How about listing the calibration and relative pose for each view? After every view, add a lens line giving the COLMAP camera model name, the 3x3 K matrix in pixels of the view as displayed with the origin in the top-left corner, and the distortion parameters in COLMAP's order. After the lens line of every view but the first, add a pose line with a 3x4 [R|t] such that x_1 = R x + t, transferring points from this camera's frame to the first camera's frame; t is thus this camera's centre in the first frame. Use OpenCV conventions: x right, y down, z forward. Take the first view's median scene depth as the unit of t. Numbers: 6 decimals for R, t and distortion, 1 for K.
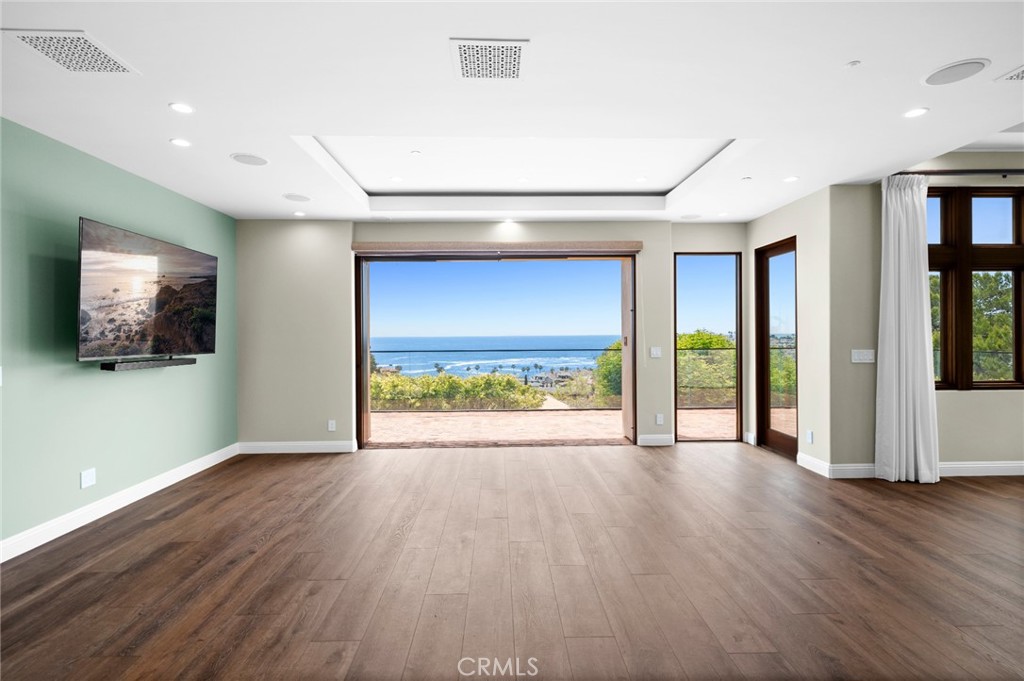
lens RADIAL K [[505.8, 0, 510.8], [0, 505.8, 334.9], [0, 0, 1]] dist [0.011000, -0.000816]
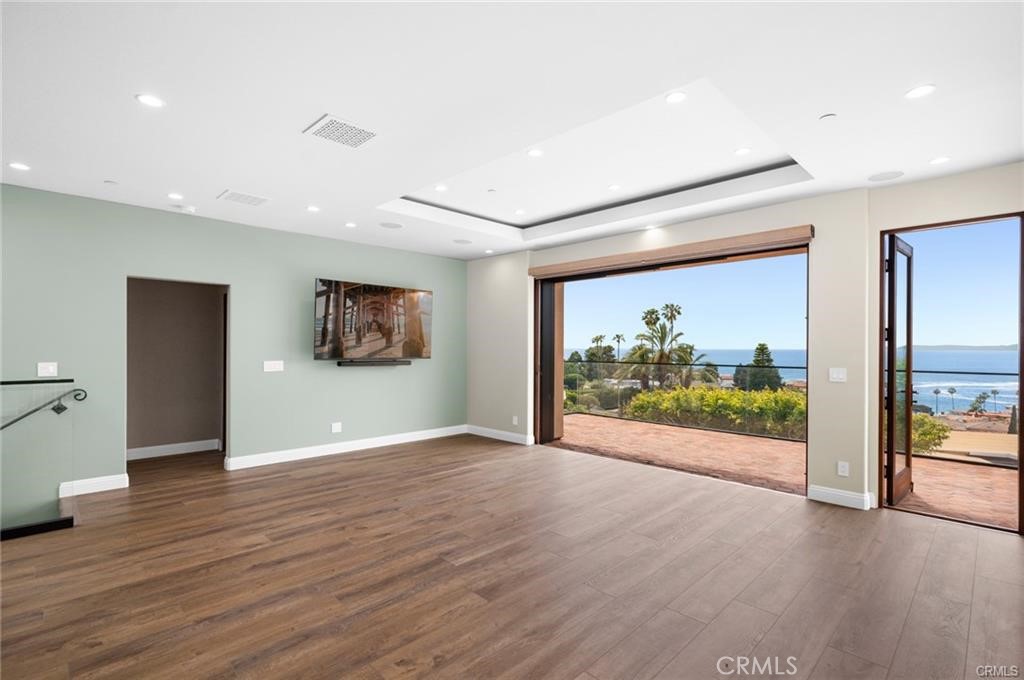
lens RADIAL K [[480.8, 0, 515.8], [0, 480.8, 348.2], [0, 0, 1]] dist [-0.000695, -0.000170]
pose [[0.686244, 0.012304, -0.727268, 0.530267], [-0.010347, 0.999921, 0.007154, -0.004274], [0.727298, 0.002615, 0.686317, 0.224547]]
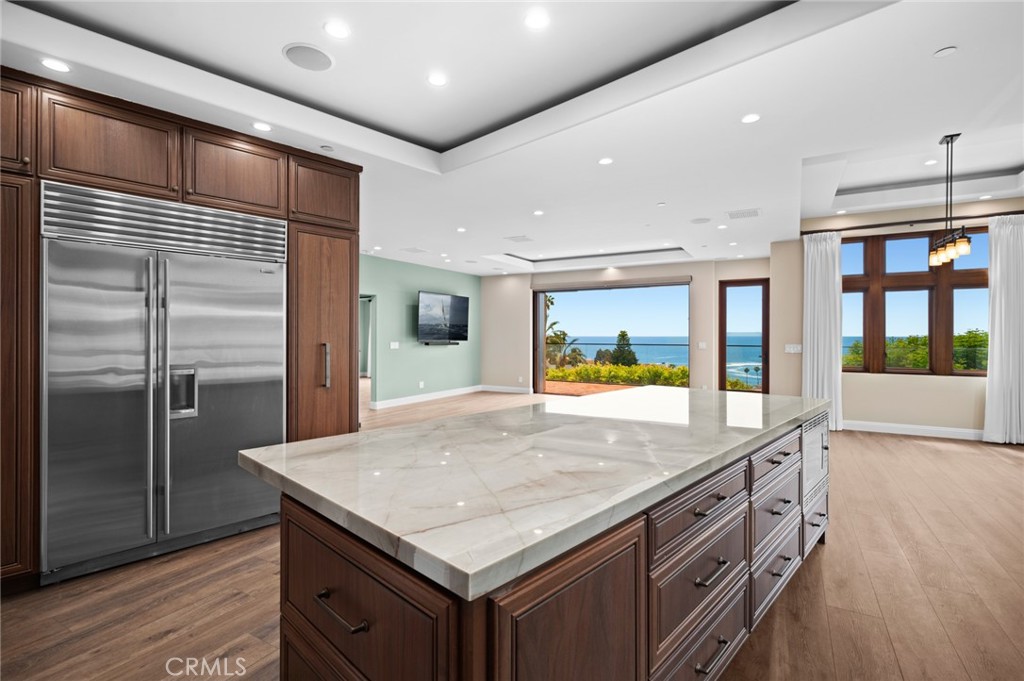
lens RADIAL K [[475.8, 0, 514.2], [0, 475.8, 337.0], [0, 0, 1]] dist [-0.000069, -0.000185]
pose [[0.852375, 0.012331, -0.522785, 0.631203], [-0.009533, 0.999922, 0.008044, 0.001063], [0.522844, -0.001873, 0.852427, -0.621376]]
